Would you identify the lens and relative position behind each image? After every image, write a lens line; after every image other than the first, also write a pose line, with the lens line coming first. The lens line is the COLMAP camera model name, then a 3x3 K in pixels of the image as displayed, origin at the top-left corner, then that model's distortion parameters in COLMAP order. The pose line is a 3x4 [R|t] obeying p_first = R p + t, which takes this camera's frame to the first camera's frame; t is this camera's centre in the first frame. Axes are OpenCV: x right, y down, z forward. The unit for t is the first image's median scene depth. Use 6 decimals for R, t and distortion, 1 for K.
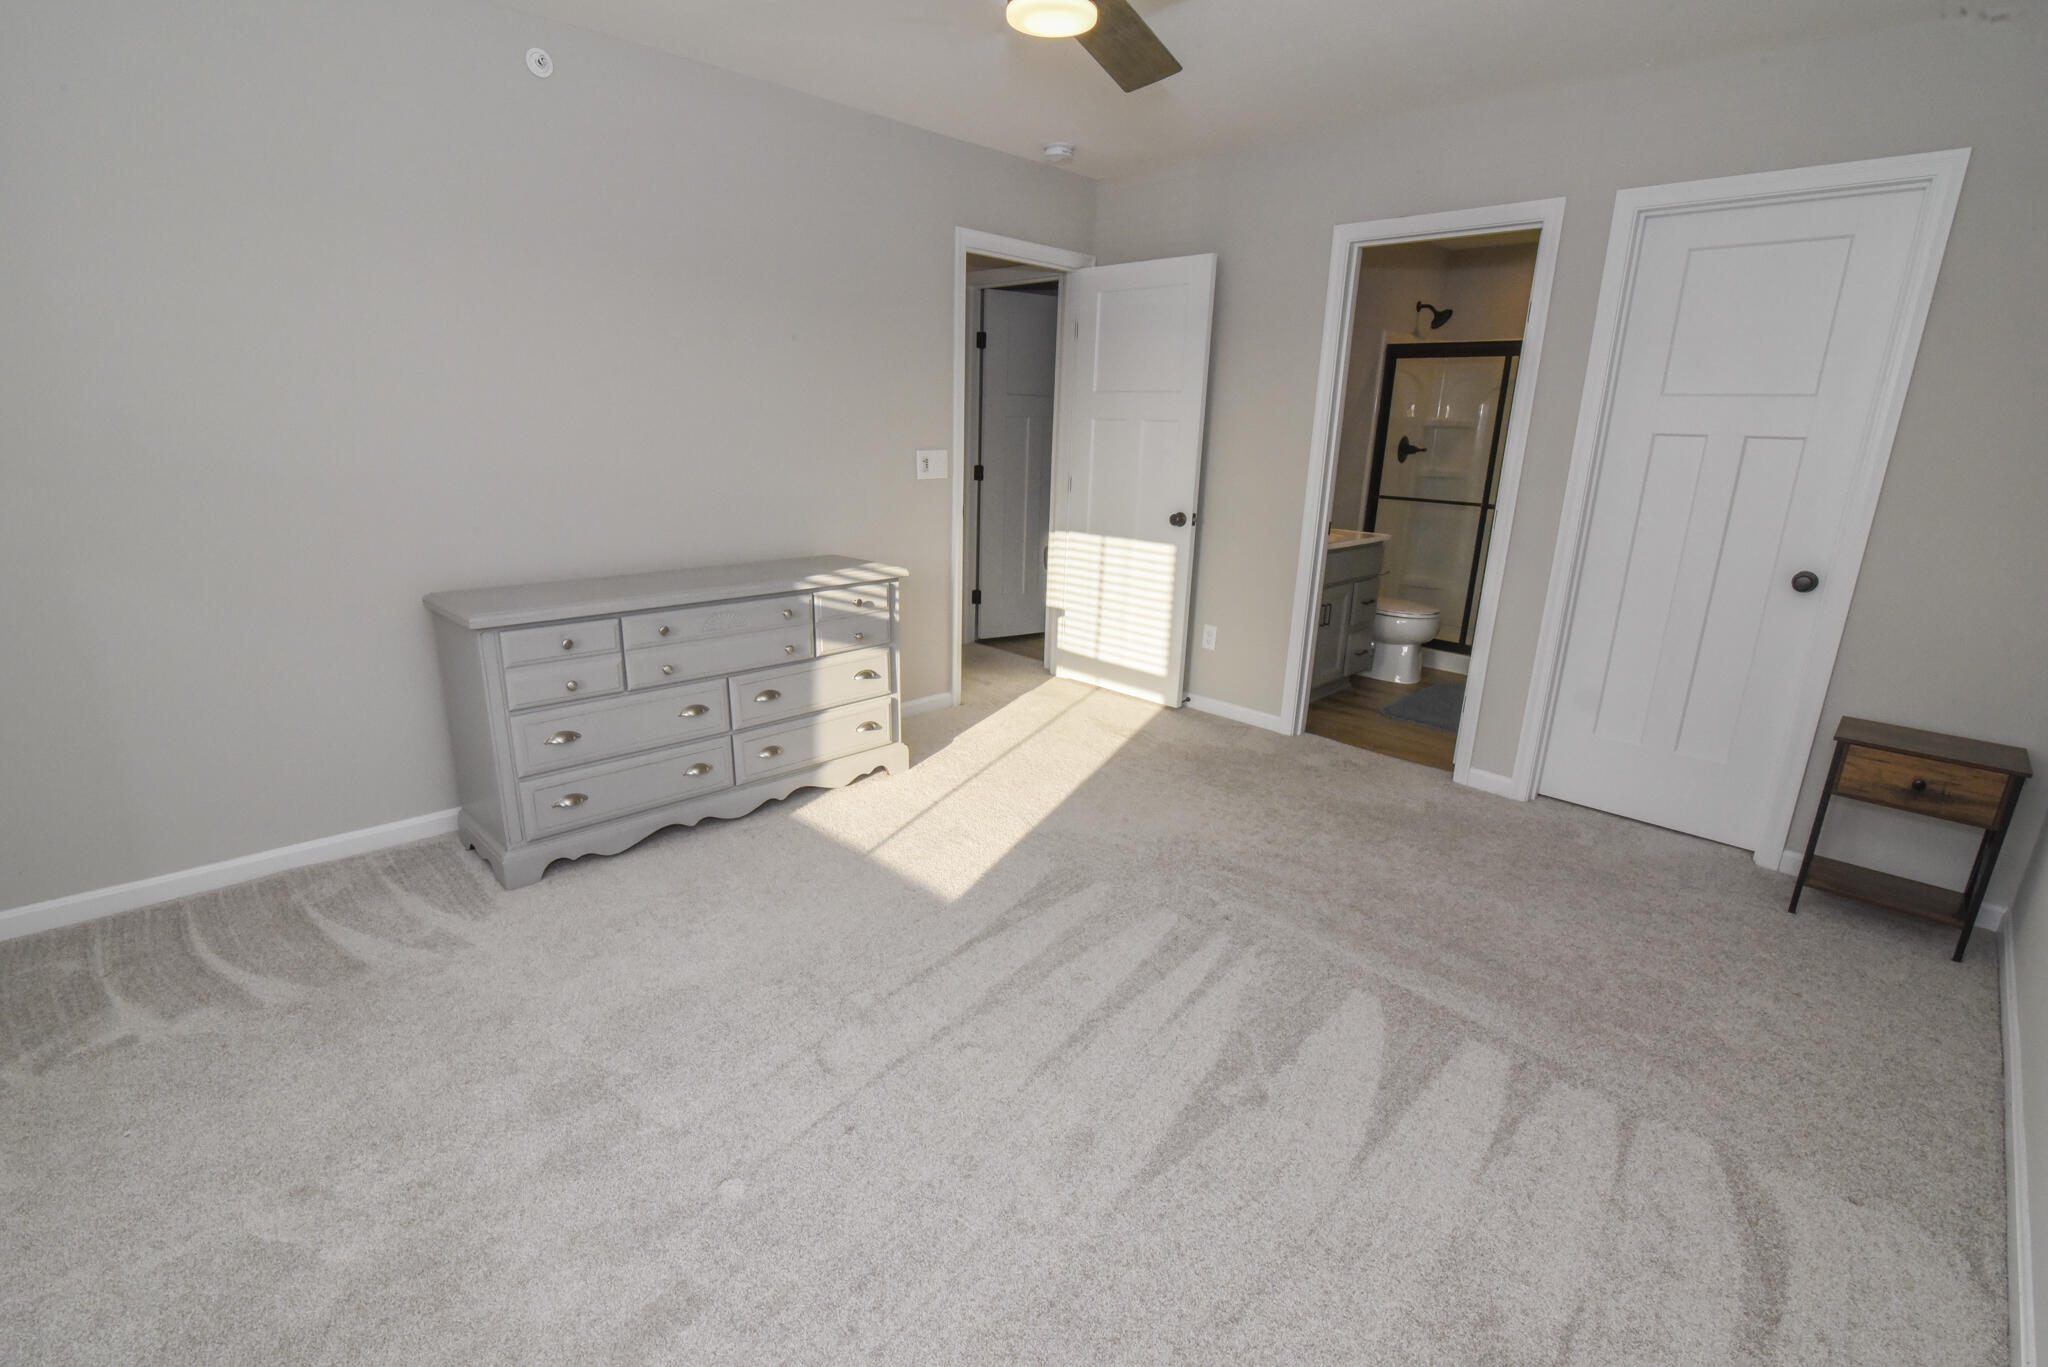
lens RADIAL K [[934.3, 0, 1017.5], [0, 934.3, 689.6], [0, 0, 1]] dist [-0.020140, 0.000404]
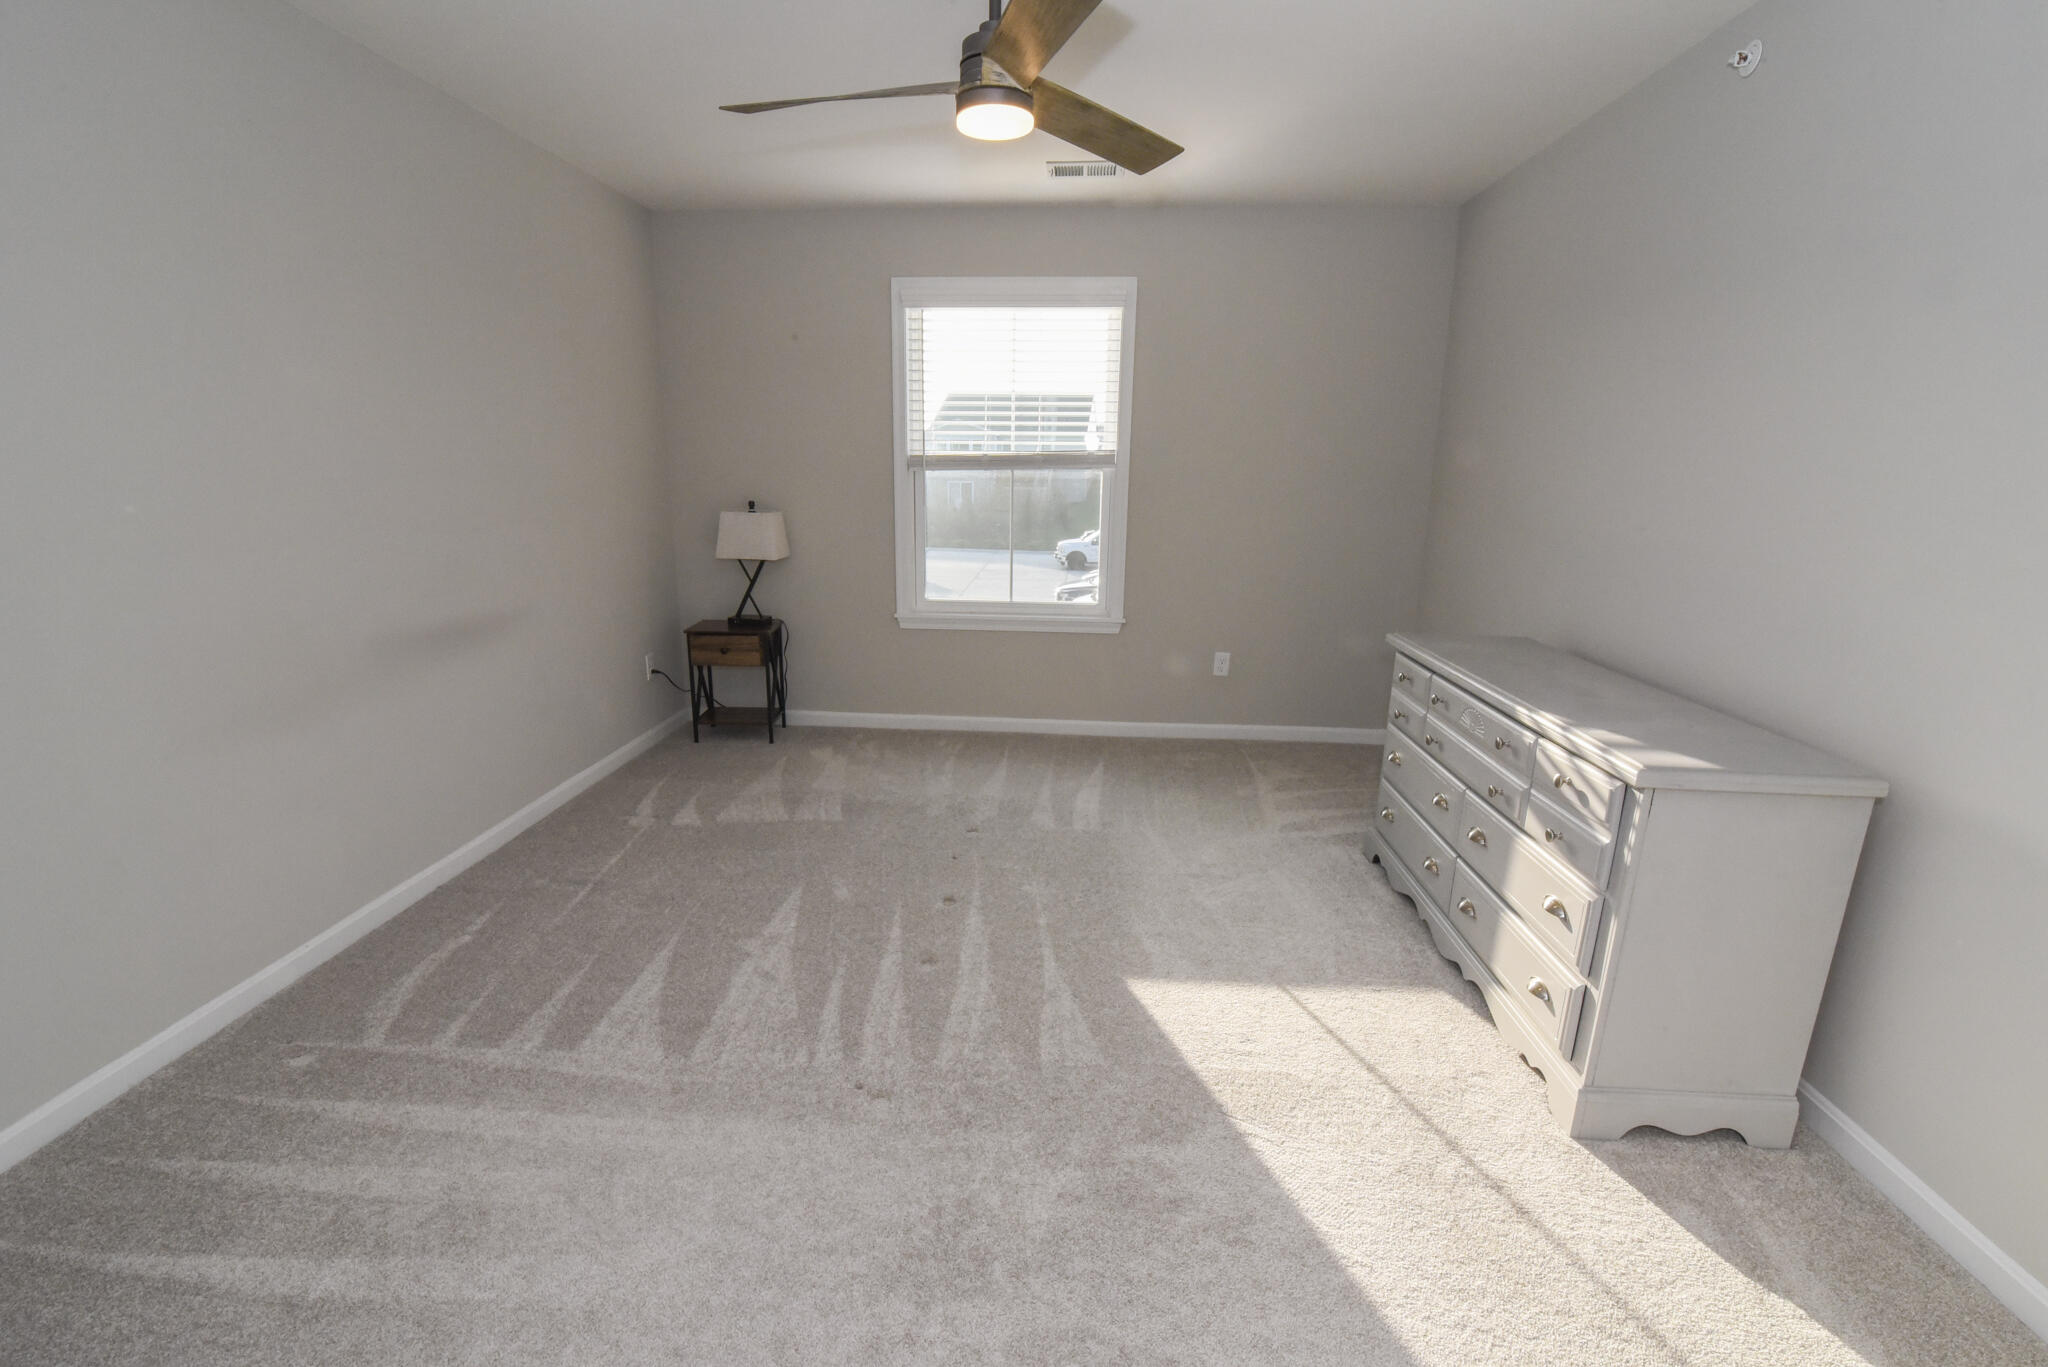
lens RADIAL K [[934.3, 0, 1017.5], [0, 934.3, 689.6], [0, 0, 1]] dist [-0.020140, 0.000404]
pose [[-0.745681, 0.127725, -0.653946, 0.455634], [-0.215795, 0.882262, 0.418385, -0.308090], [0.630390, 0.453100, -0.630324, 1.099511]]
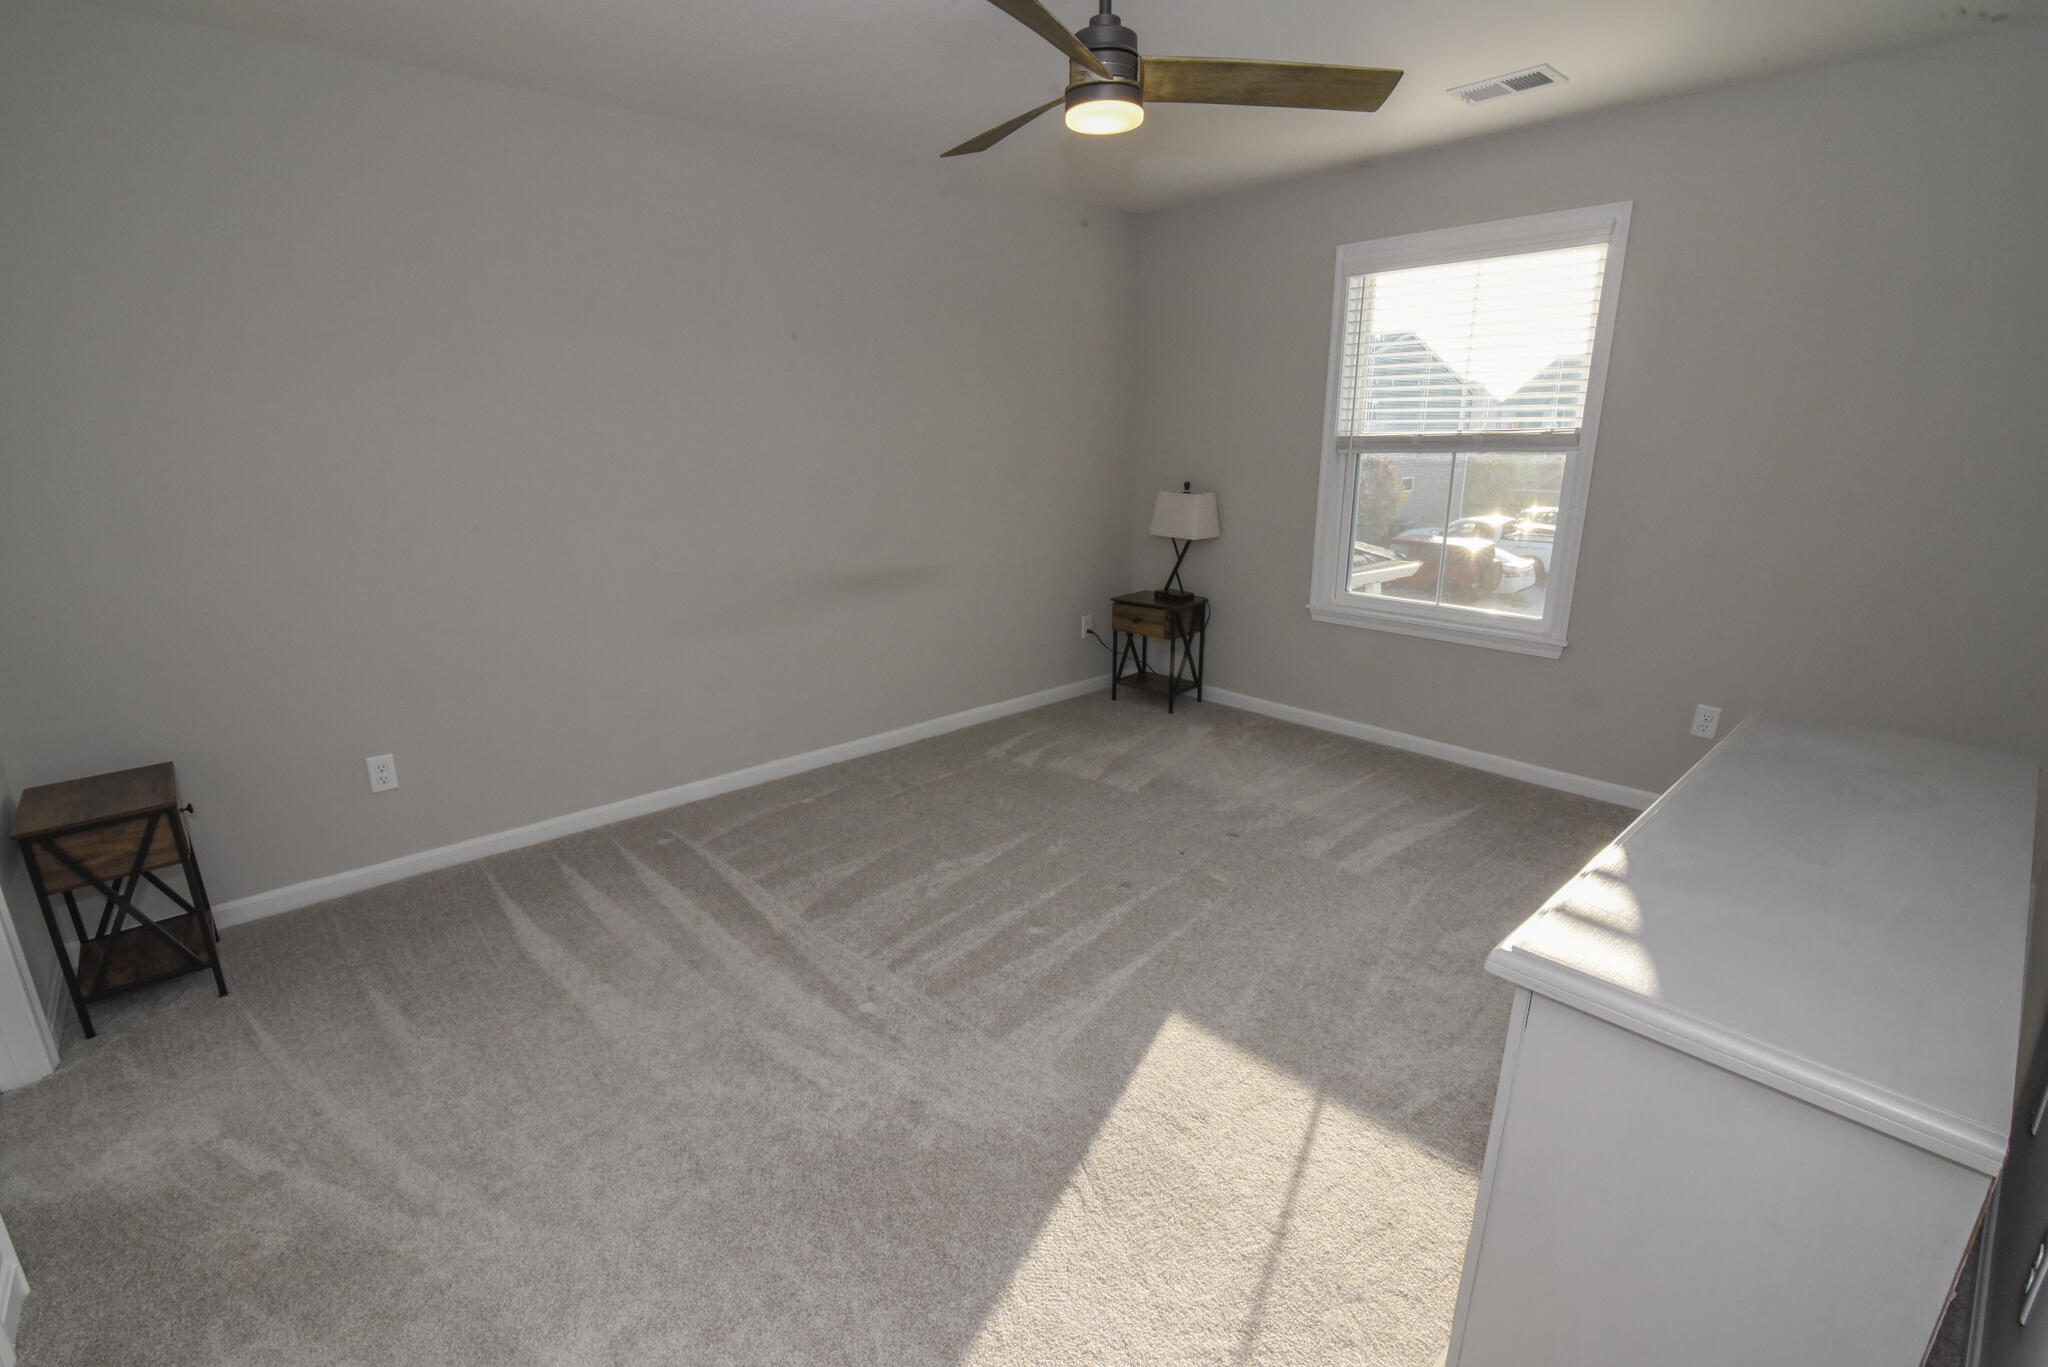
lens RADIAL K [[934.3, 0, 1017.5], [0, 934.3, 689.6], [0, 0, 1]] dist [-0.020140, 0.000404]
pose [[-0.999206, -0.021273, 0.033689, 0.032281], [-0.000046, 0.846148, 0.532948, -0.388836], [-0.039844, 0.532523, -0.845477, 1.255845]]
